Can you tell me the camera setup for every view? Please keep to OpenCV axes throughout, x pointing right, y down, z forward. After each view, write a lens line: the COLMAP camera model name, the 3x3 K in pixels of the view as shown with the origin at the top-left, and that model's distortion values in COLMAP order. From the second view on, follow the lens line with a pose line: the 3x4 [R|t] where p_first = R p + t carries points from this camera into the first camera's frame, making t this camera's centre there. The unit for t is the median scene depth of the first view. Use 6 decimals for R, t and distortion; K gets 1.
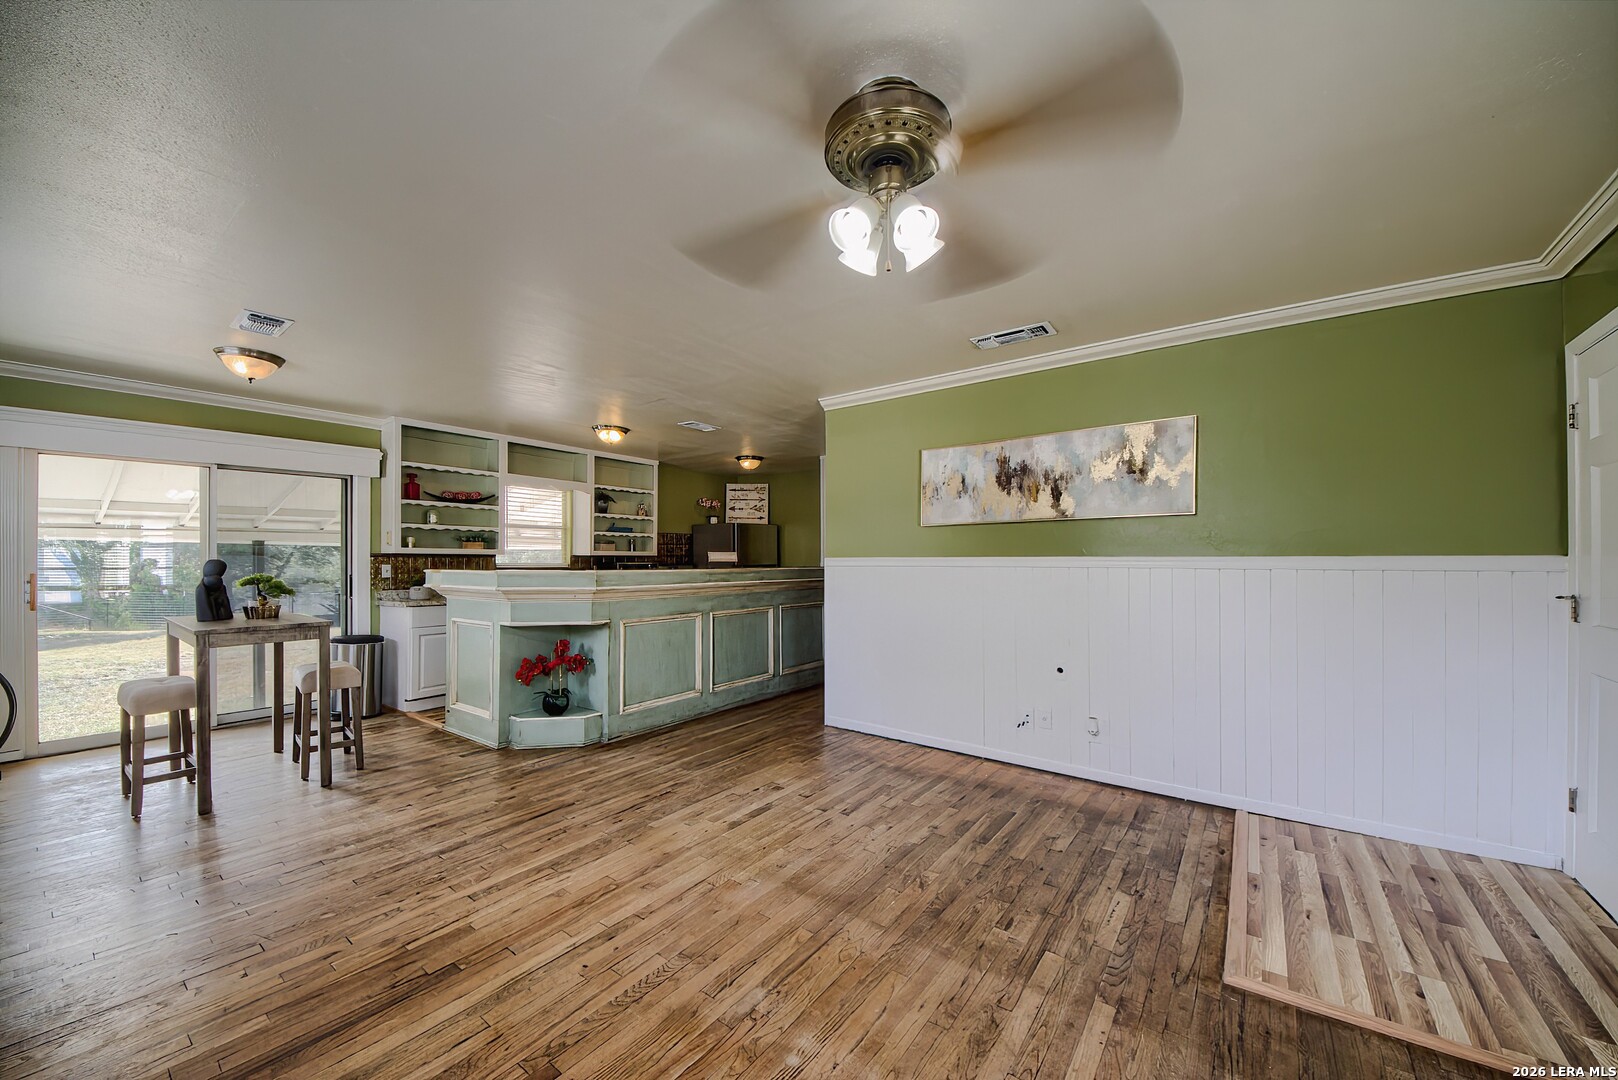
lens RADIAL K [[598.4, 0, 803.4], [0, 598.4, 558.4], [0, 0, 1]] dist [0.045254, -0.025320]
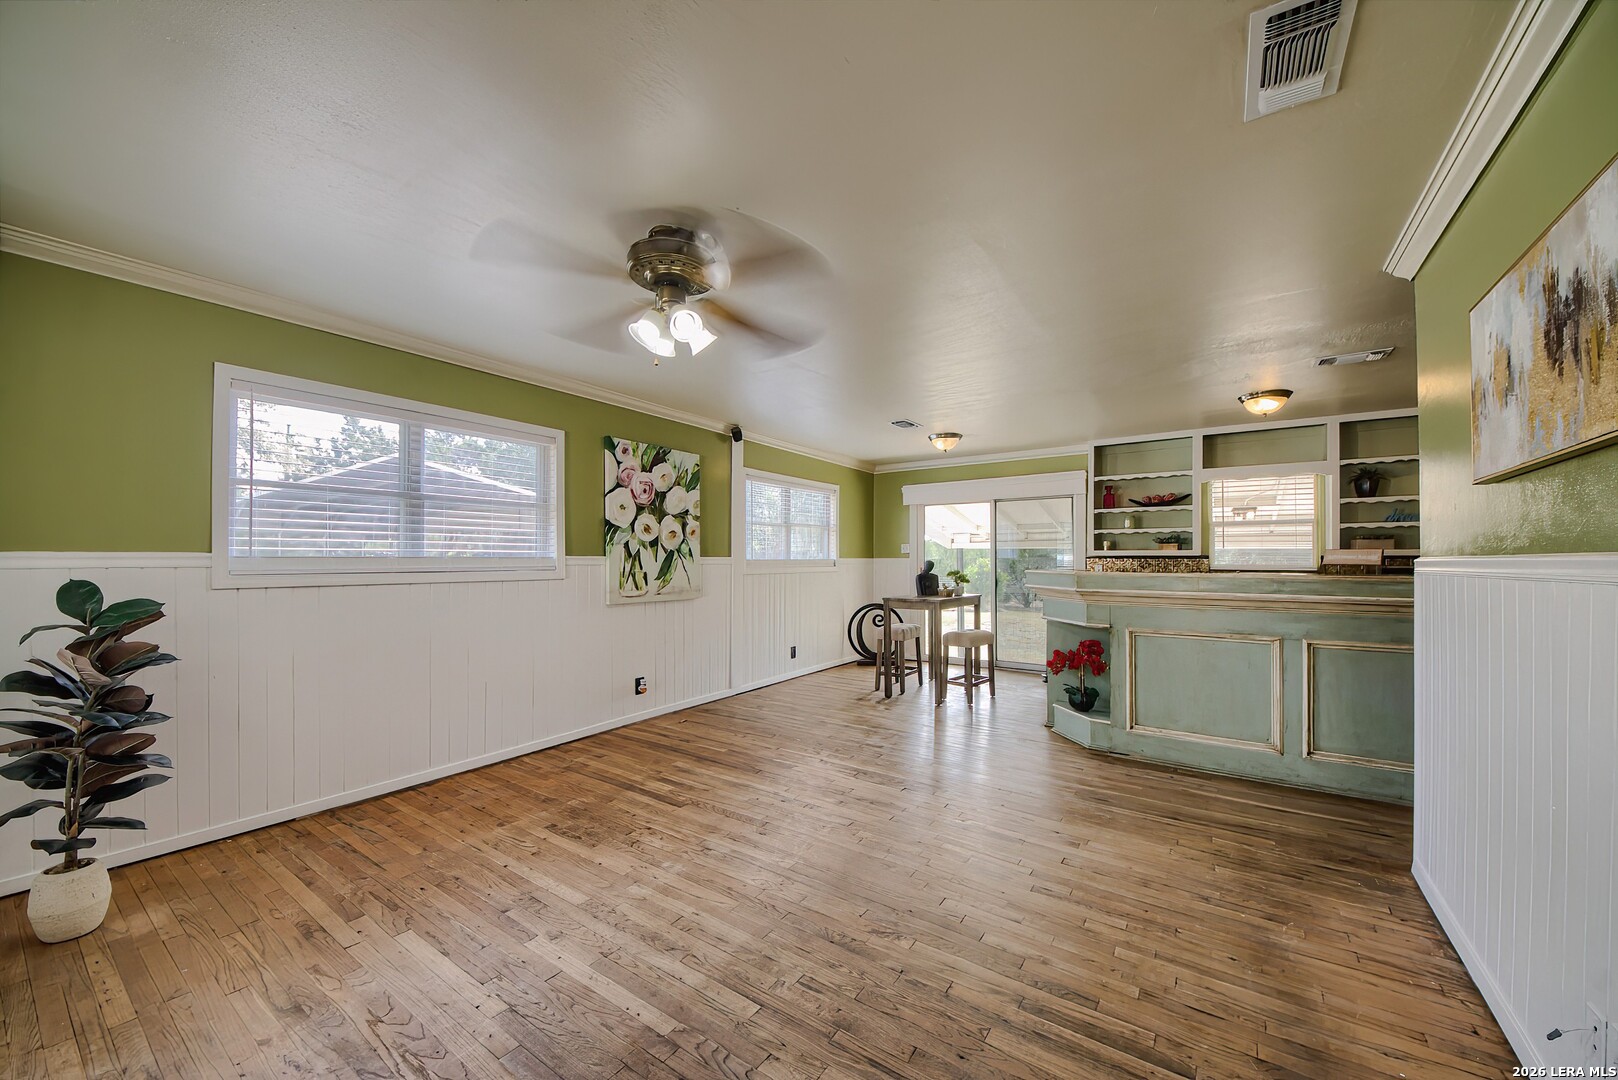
lens RADIAL K [[598.4, 0, 803.4], [0, 598.4, 558.4], [0, 0, 1]] dist [0.045254, -0.025320]
pose [[0.034185, -0.003100, -0.999411, 0.618843], [-0.000065, 0.999995, -0.003104, 0.001340], [0.999416, 0.000171, 0.034185, 0.499316]]
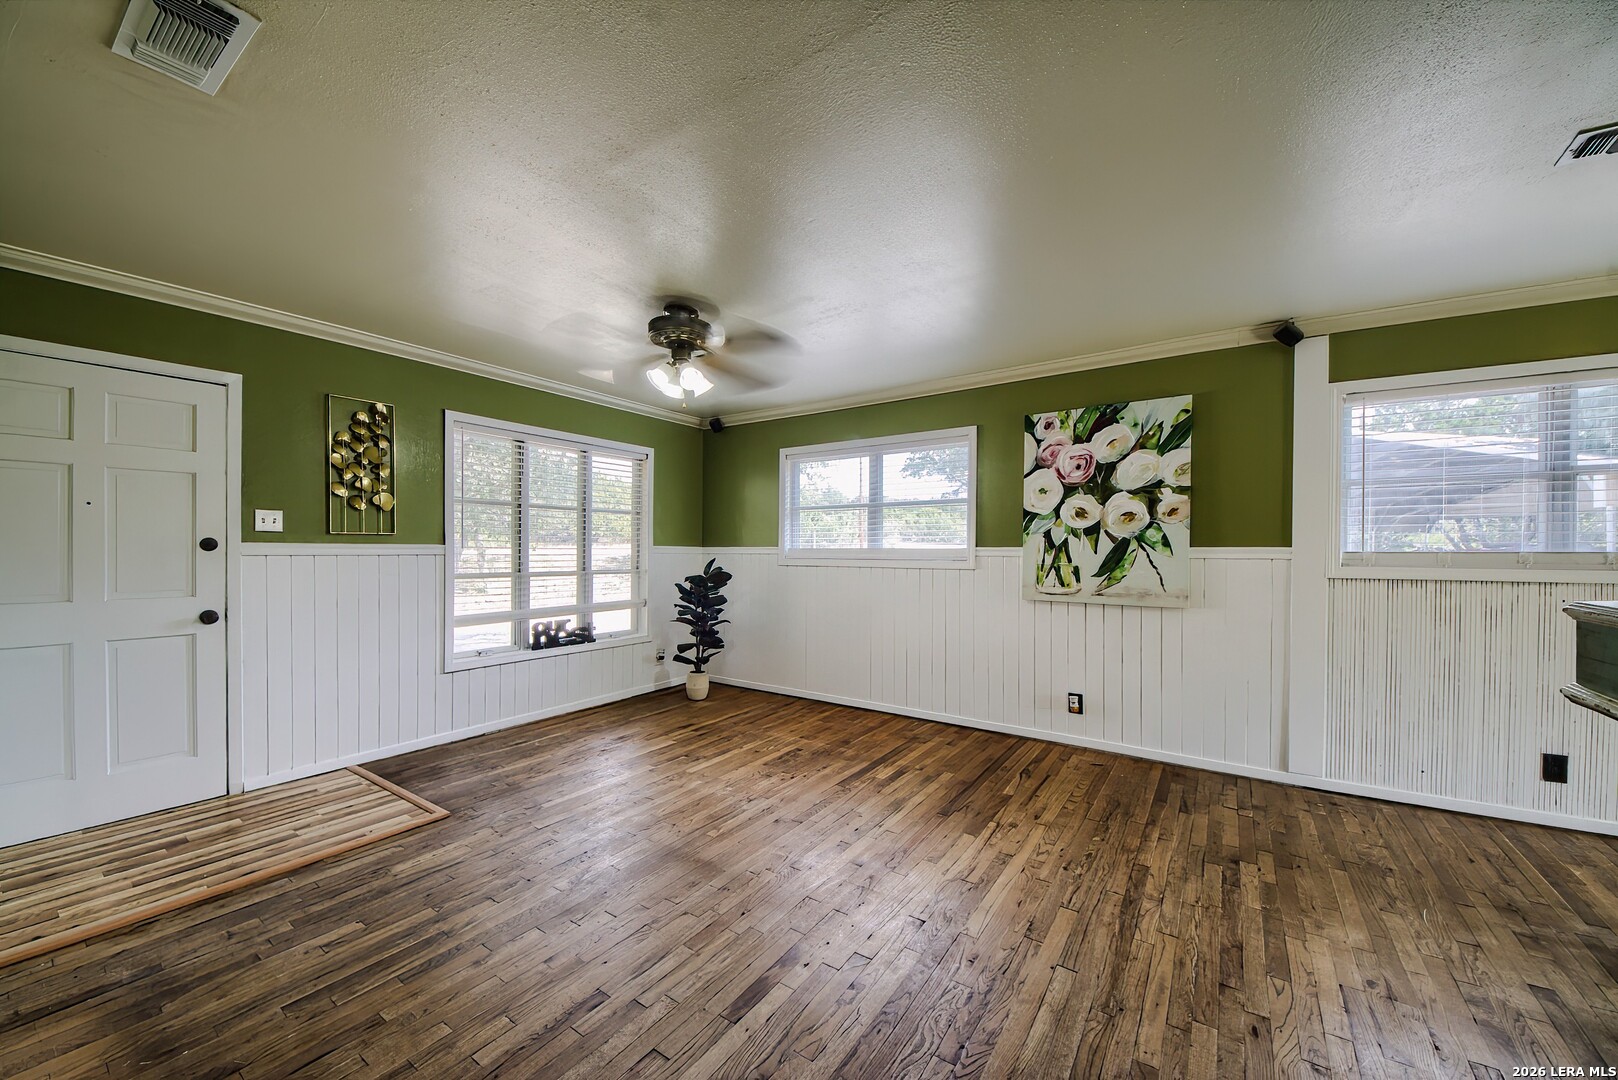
lens RADIAL K [[598.4, 0, 803.4], [0, 598.4, 558.4], [0, 0, 1]] dist [0.045254, -0.025320]
pose [[-0.999353, -0.005171, -0.035596, -0.073521], [-0.005524, 0.999936, 0.009835, 0.004945], [0.035543, 0.010026, -0.999318, 1.163361]]
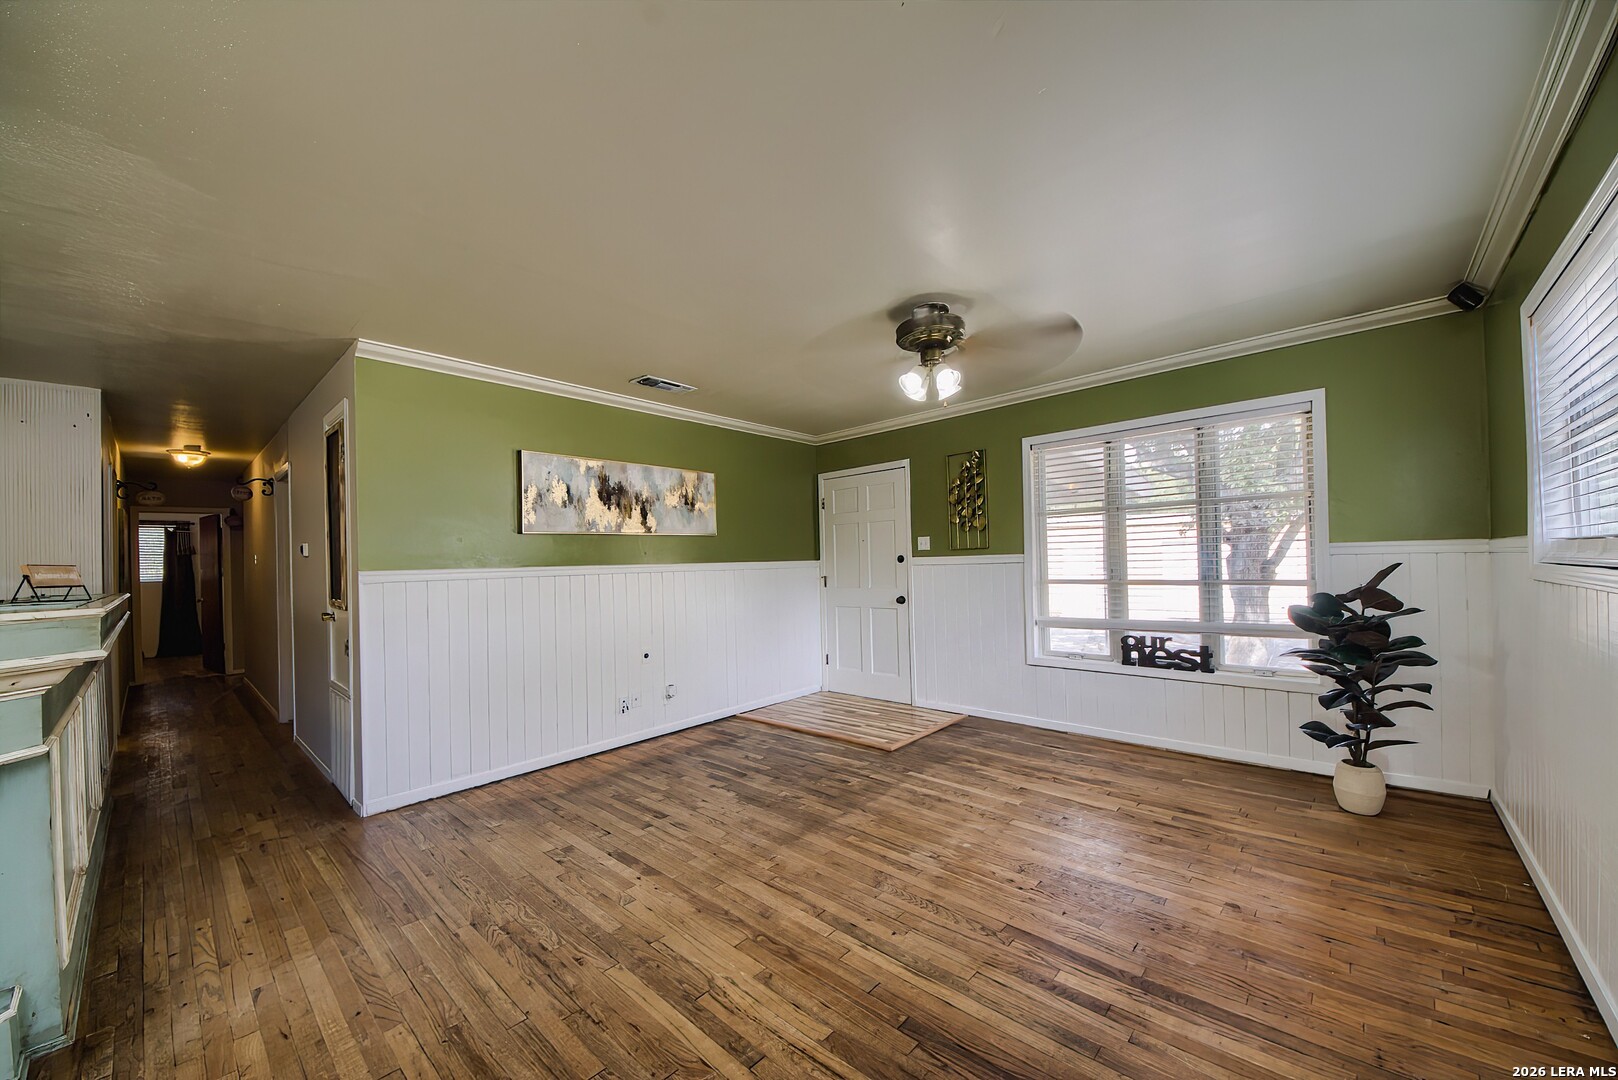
lens RADIAL K [[598.4, 0, 803.4], [0, 598.4, 558.4], [0, 0, 1]] dist [0.045254, -0.025320]
pose [[0.100223, 0.004372, 0.994955, -0.678835], [0.024700, 0.999671, -0.006881, 0.001885], [-0.994658, 0.025265, 0.100082, 0.482697]]
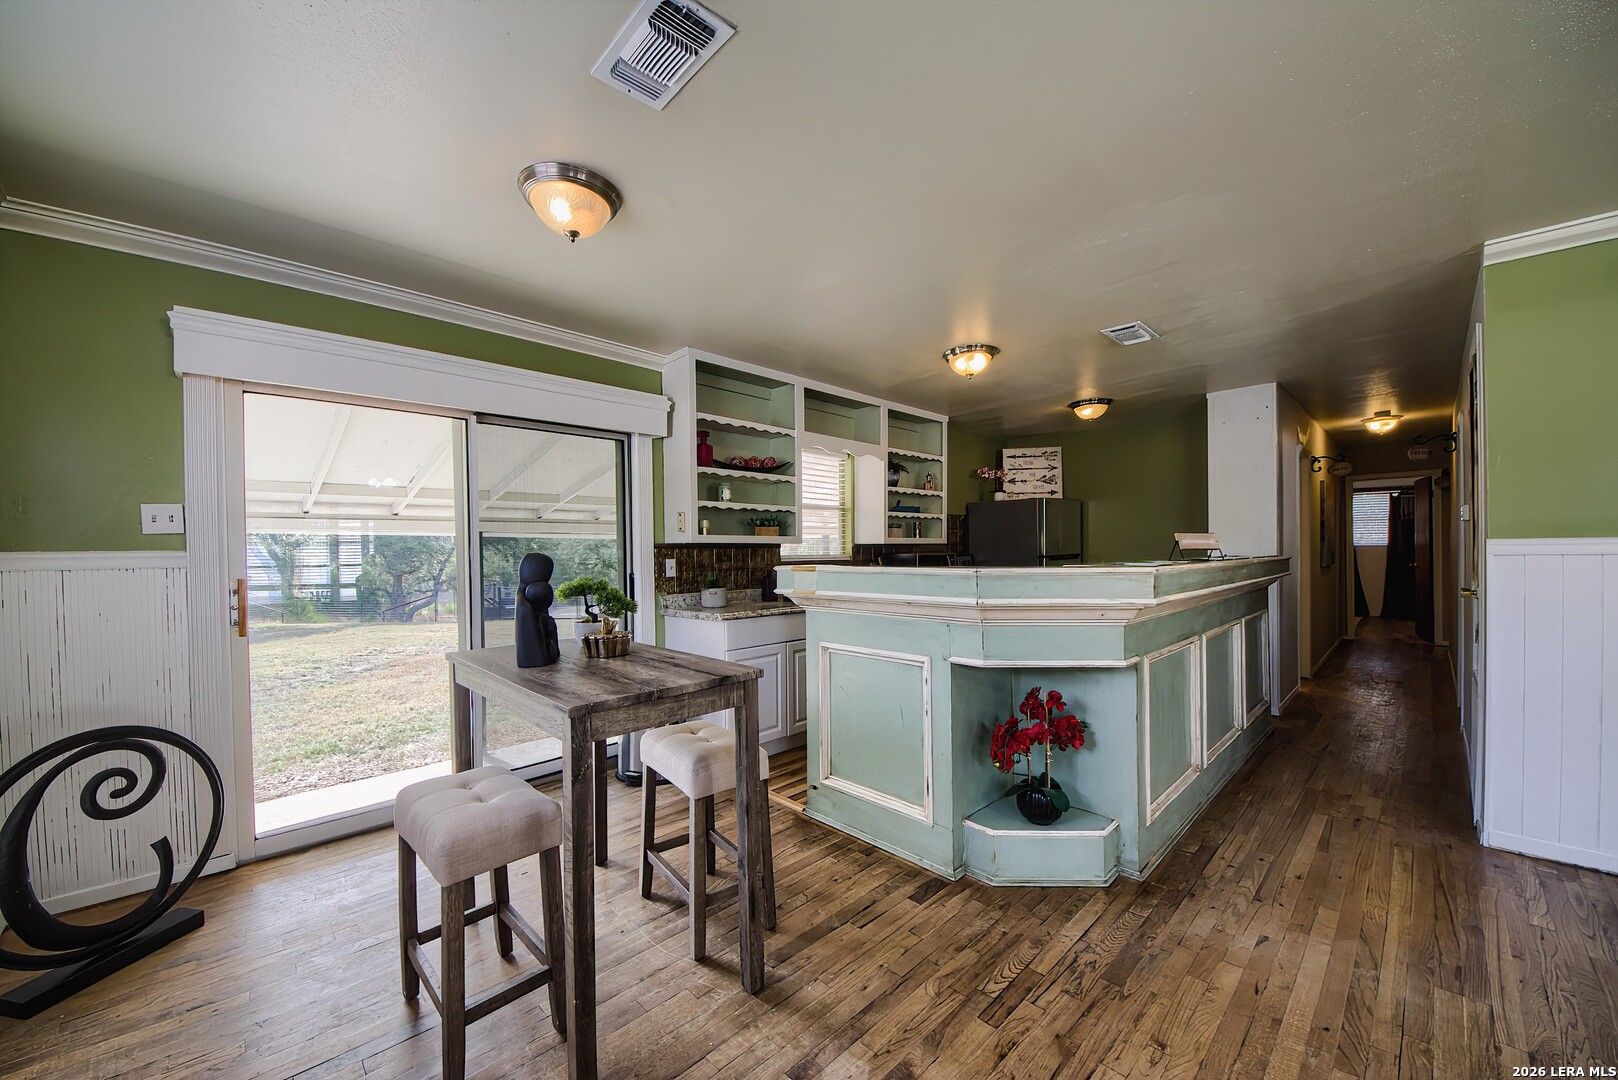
lens RADIAL K [[598.4, 0, 803.4], [0, 598.4, 558.4], [0, 0, 1]] dist [0.045254, -0.025320]
pose [[0.988391, -0.009558, -0.151634, -0.549458], [0.011975, 0.999815, 0.015031, 0.000839], [0.151462, -0.016672, 0.988322, 0.415949]]
